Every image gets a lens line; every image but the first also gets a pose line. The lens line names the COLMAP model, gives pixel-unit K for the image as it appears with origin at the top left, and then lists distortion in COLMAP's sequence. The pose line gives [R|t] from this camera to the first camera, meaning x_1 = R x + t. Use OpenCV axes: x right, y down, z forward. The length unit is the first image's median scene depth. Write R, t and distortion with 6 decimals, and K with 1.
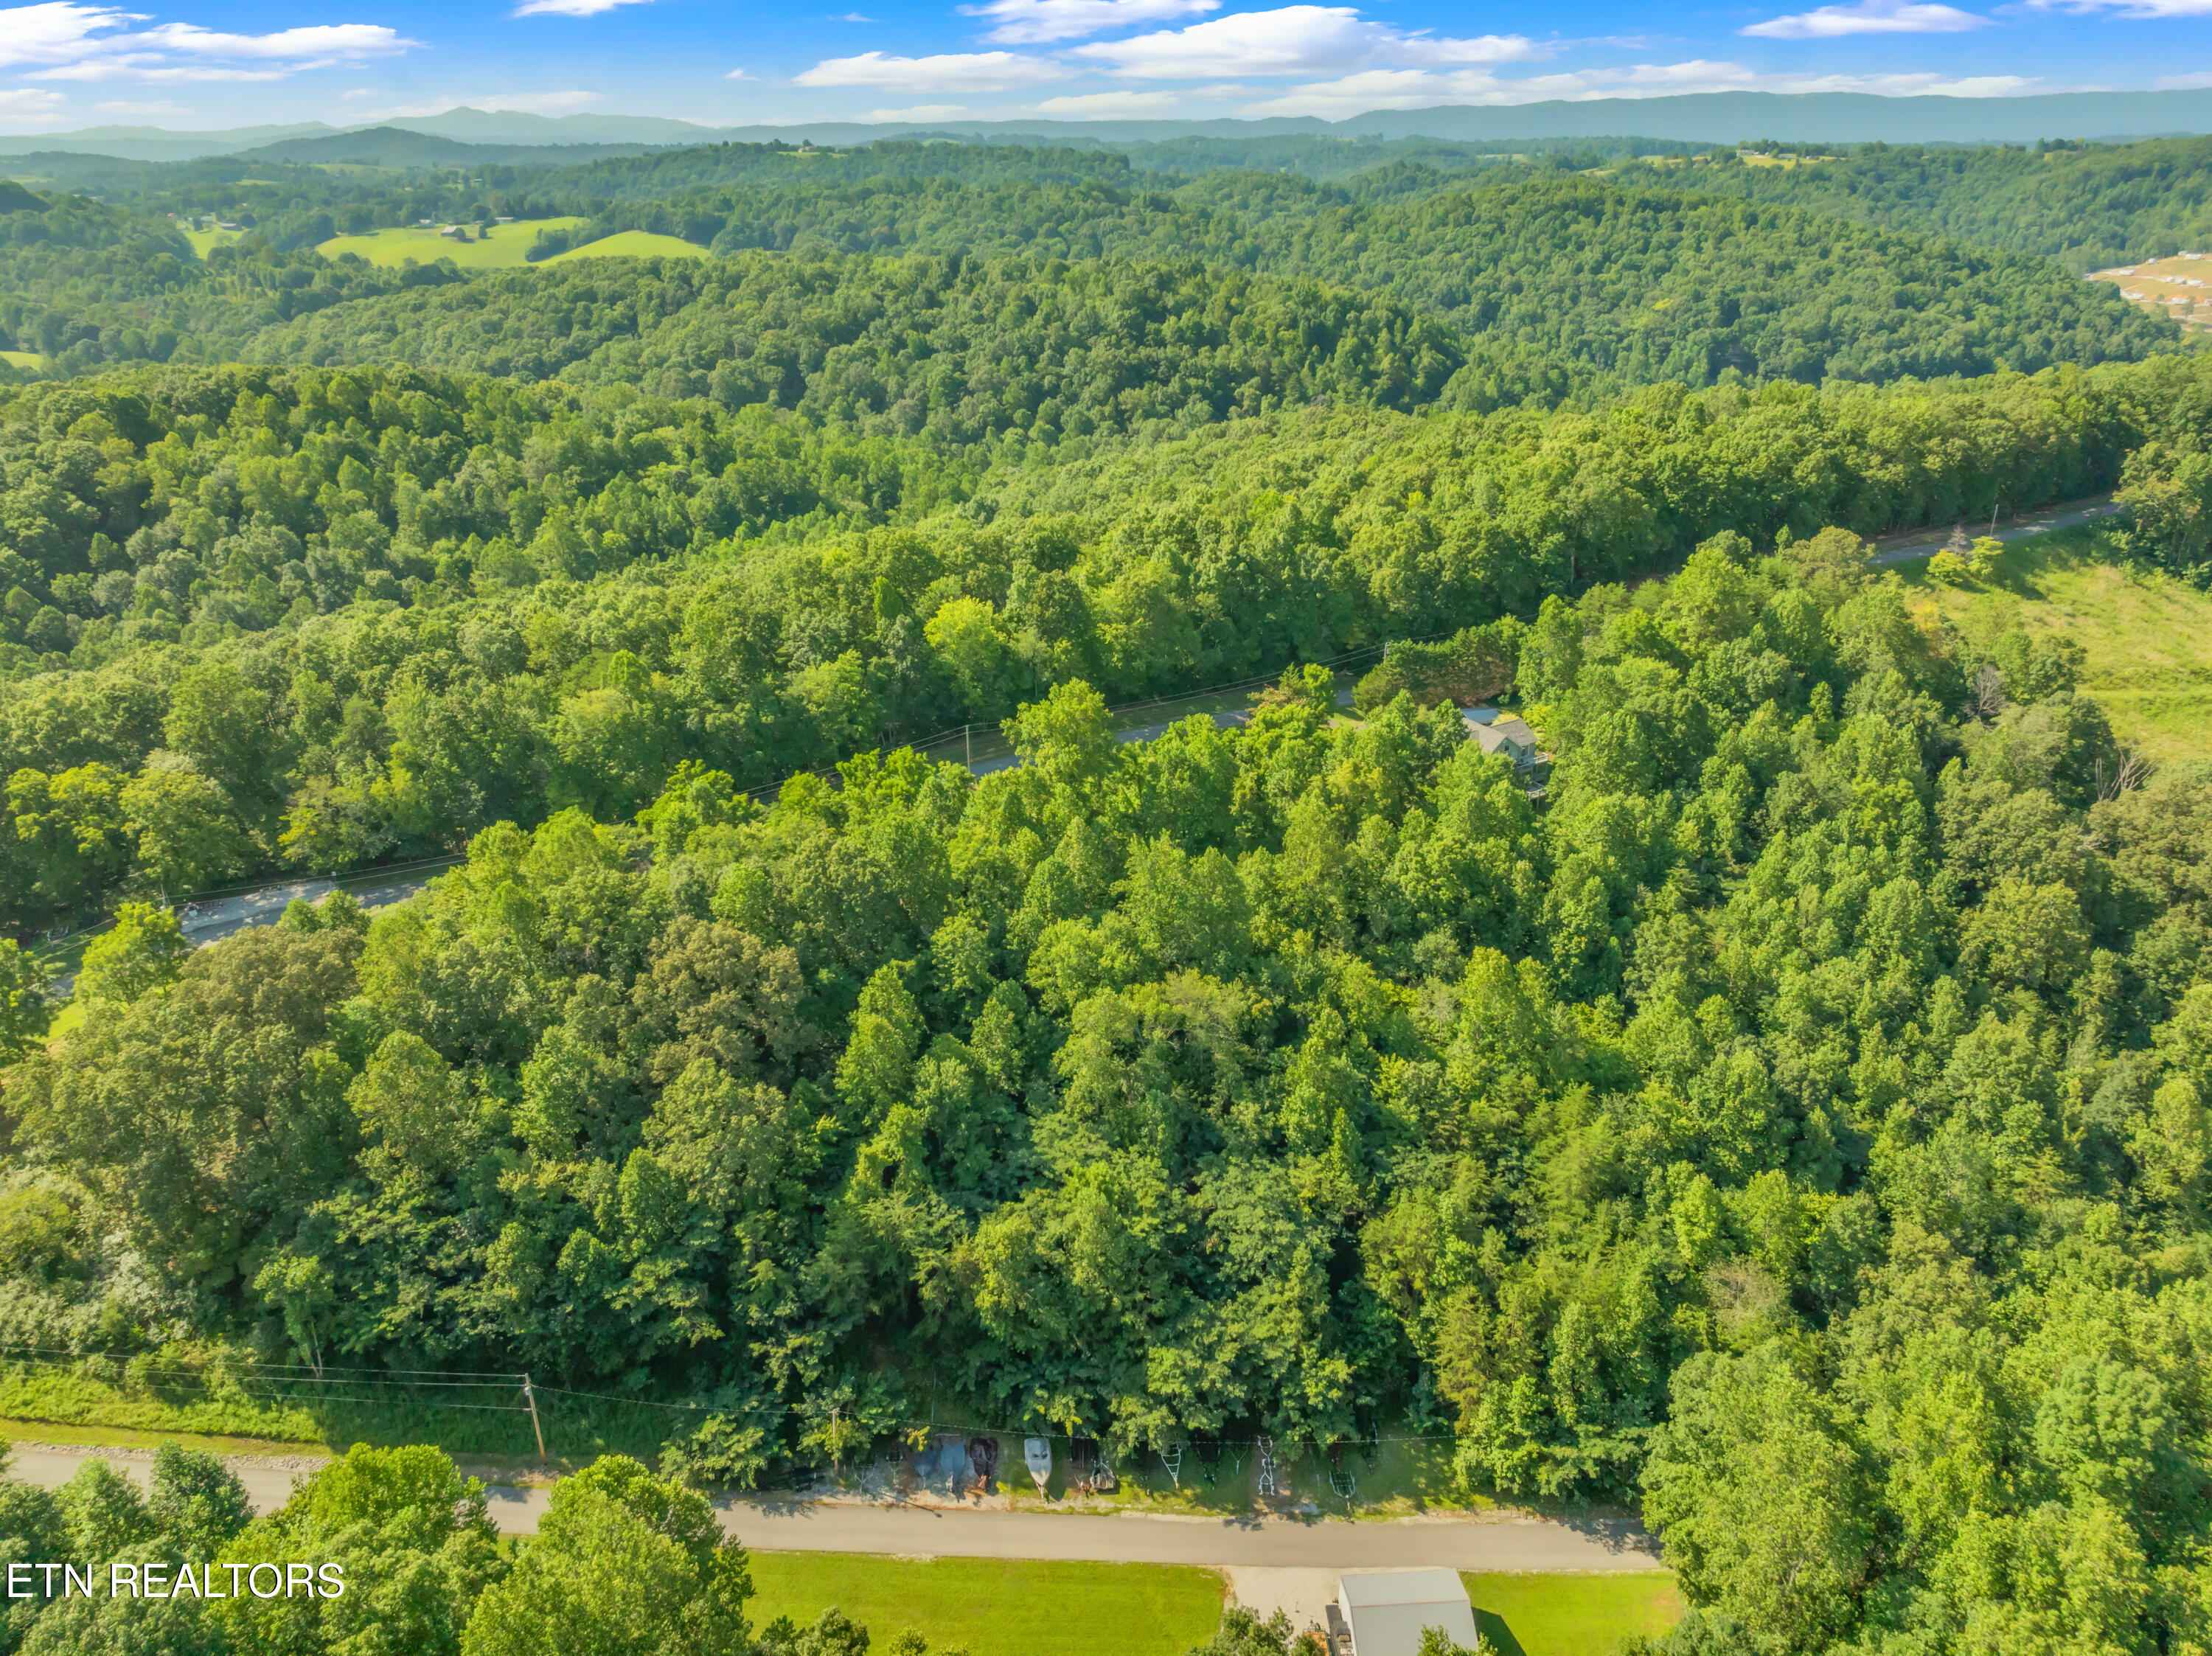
lens RADIAL K [[1569.9, 0, 1115.5], [0, 1569.9, 822.3], [0, 0, 1]] dist [-0.055931, 0.027877]
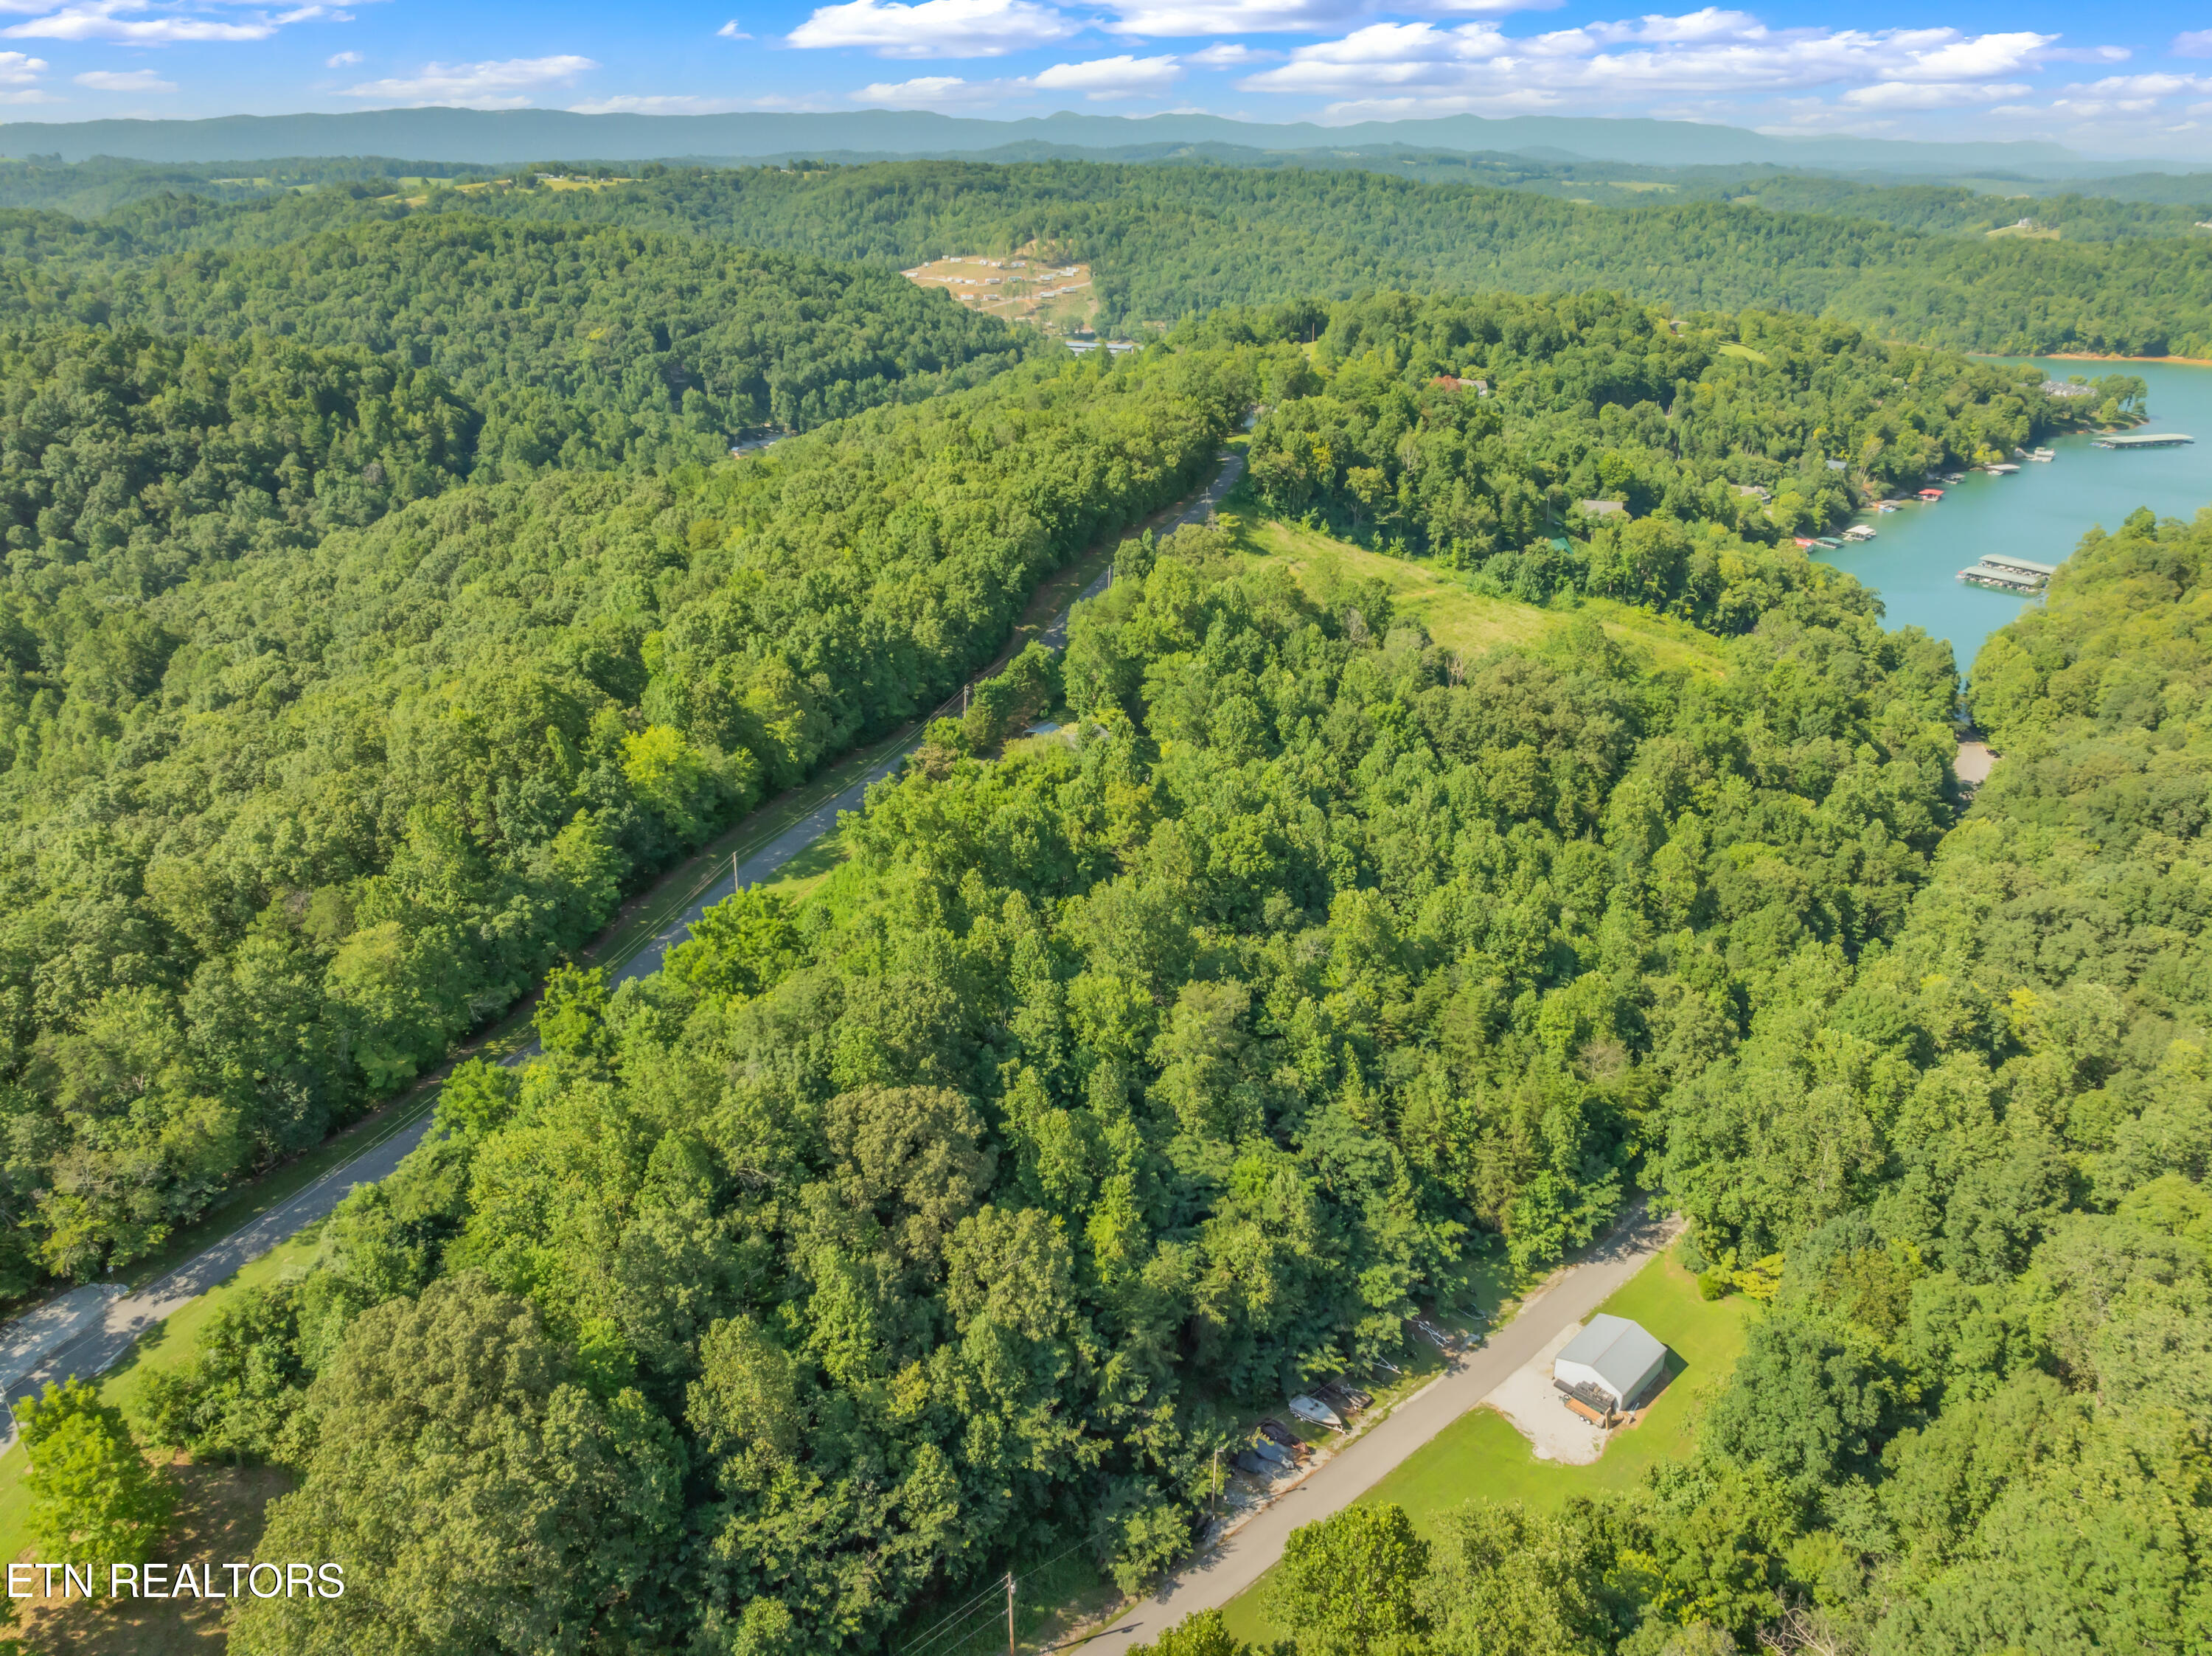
lens RADIAL K [[1569.9, 0, 1115.5], [0, 1569.9, 822.3], [0, 0, 1]] dist [-0.055931, 0.027877]
pose [[0.731296, -0.258832, 0.631040, -0.383329], [0.262910, 0.960674, 0.089357, -0.075952], [-0.629352, 0.100560, 0.770587, 0.077253]]
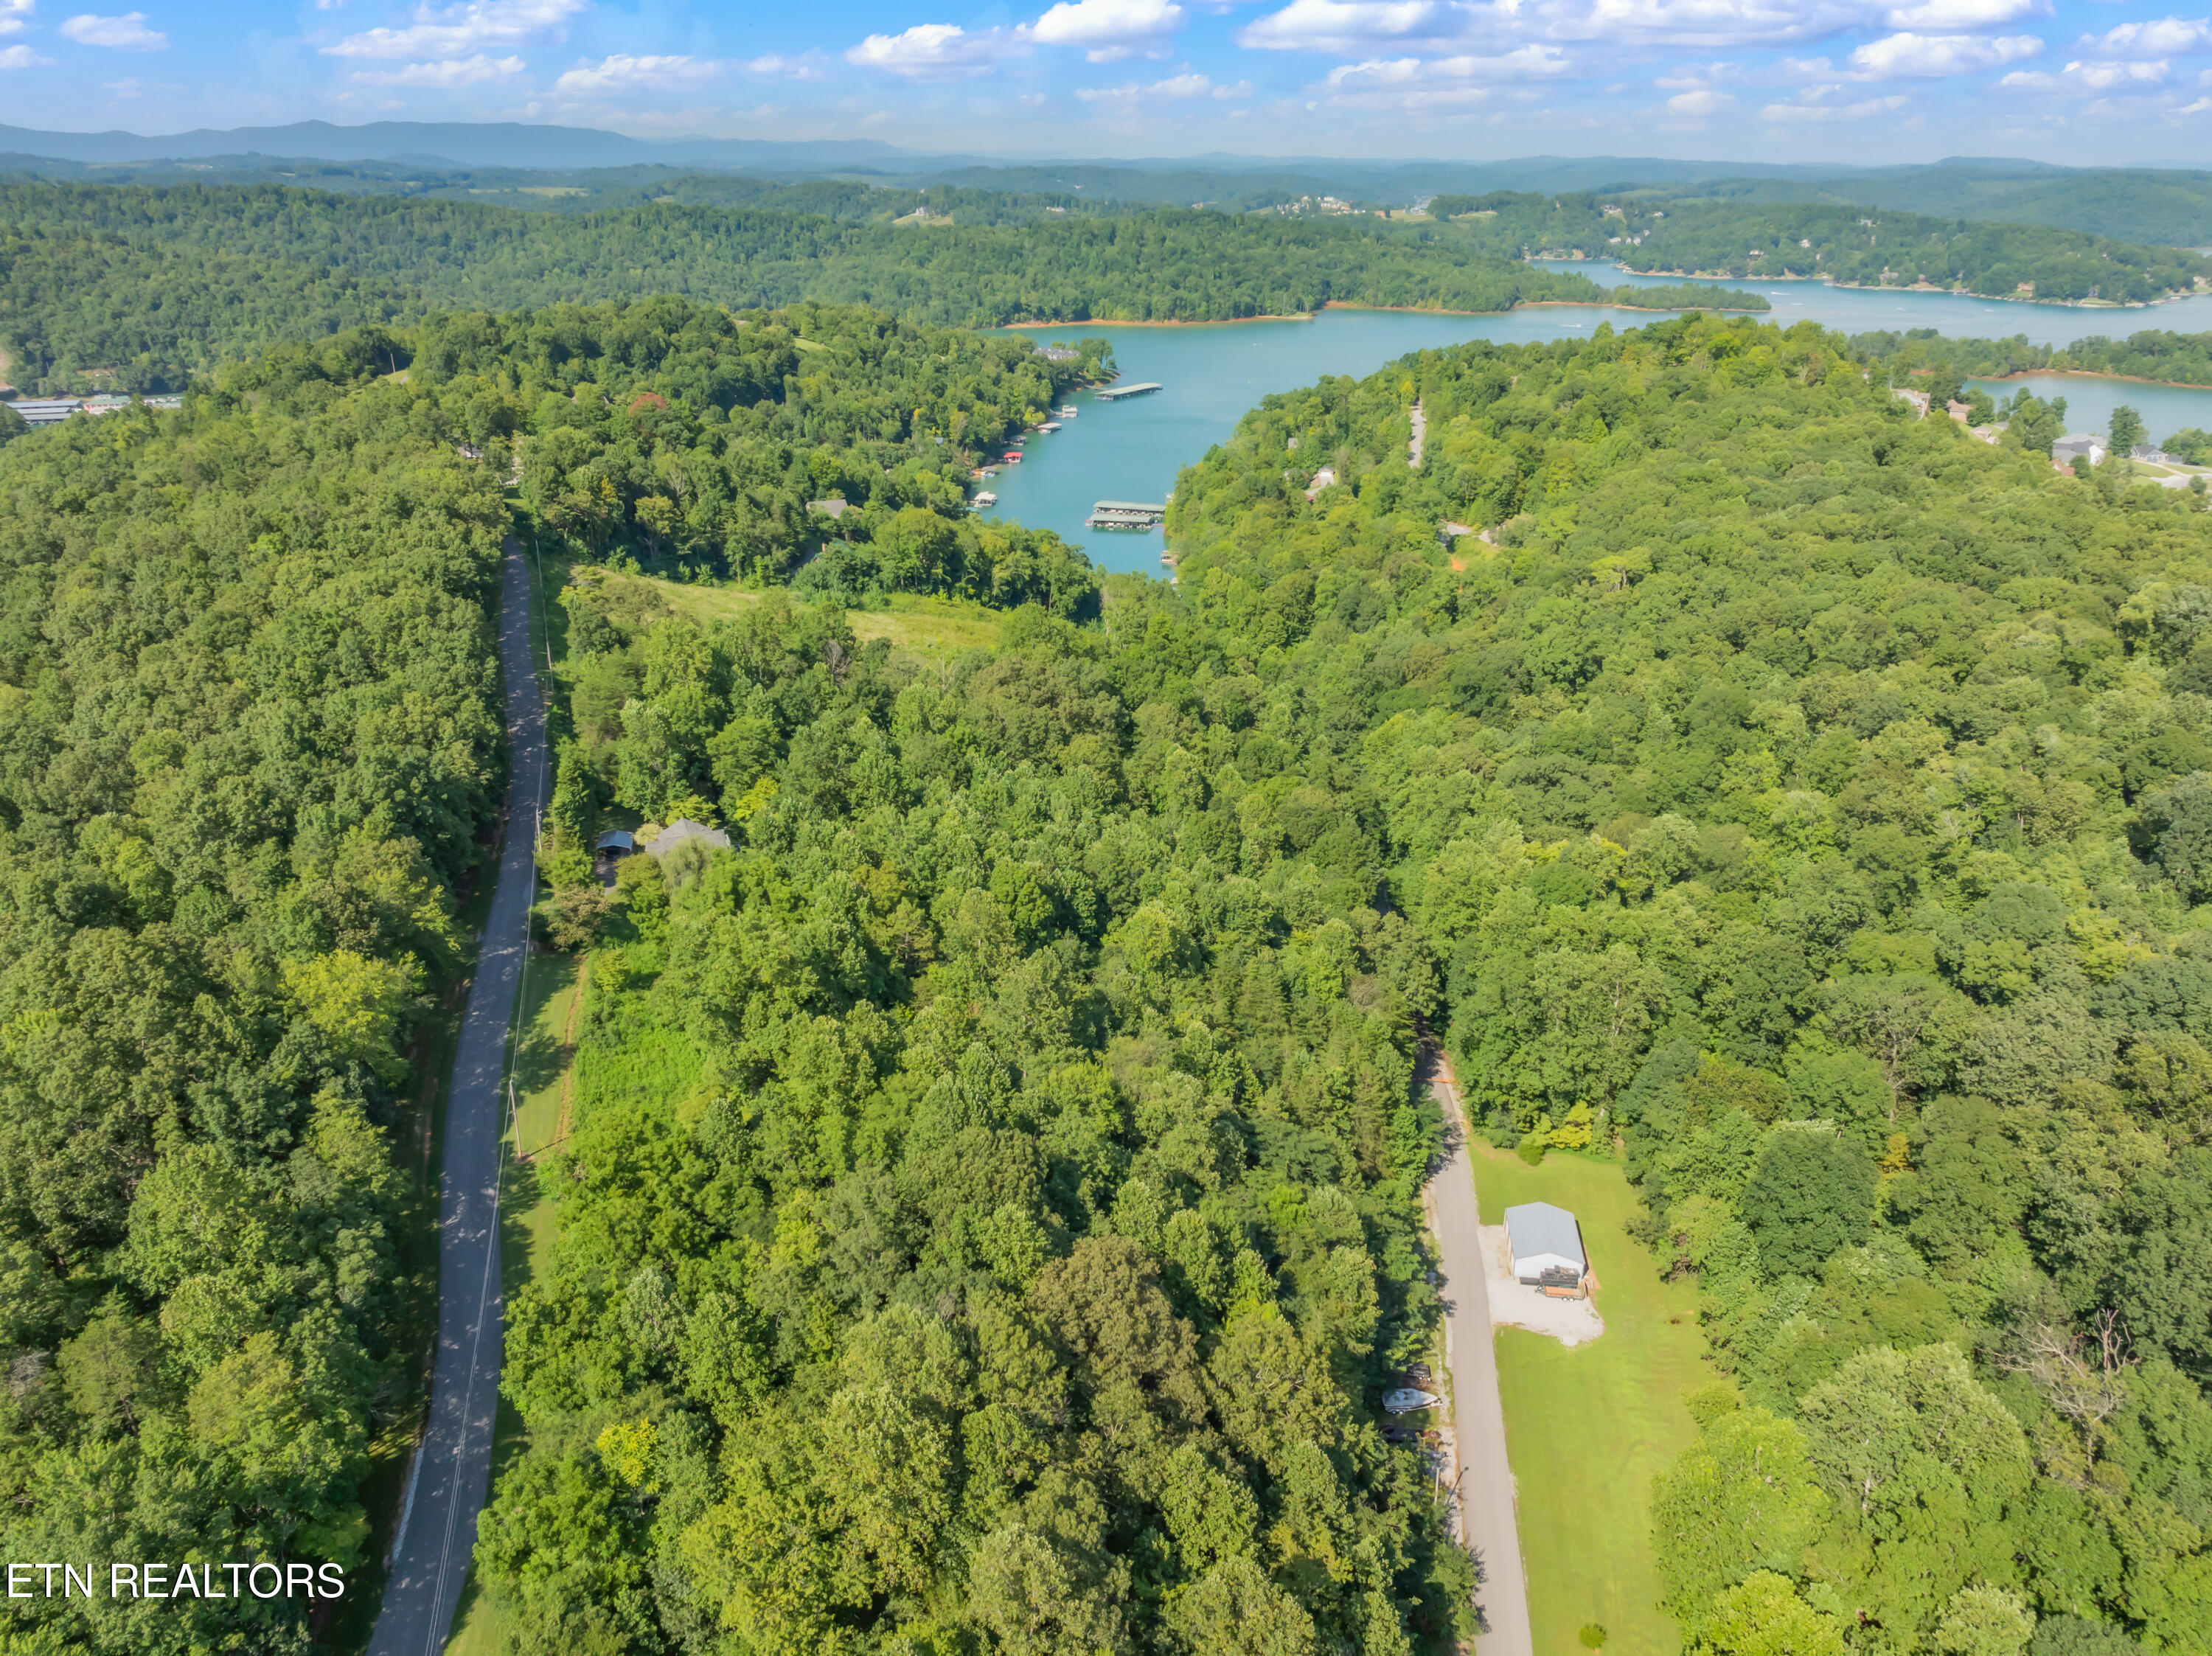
lens RADIAL K [[1569.9, 0, 1115.5], [0, 1569.9, 822.3], [0, 0, 1]] dist [-0.055931, 0.027877]
pose [[0.171660, -0.377298, 0.910043, -0.483527], [0.391183, 0.873914, 0.288531, -0.194566], [-0.904162, 0.306464, 0.297609, 0.353913]]
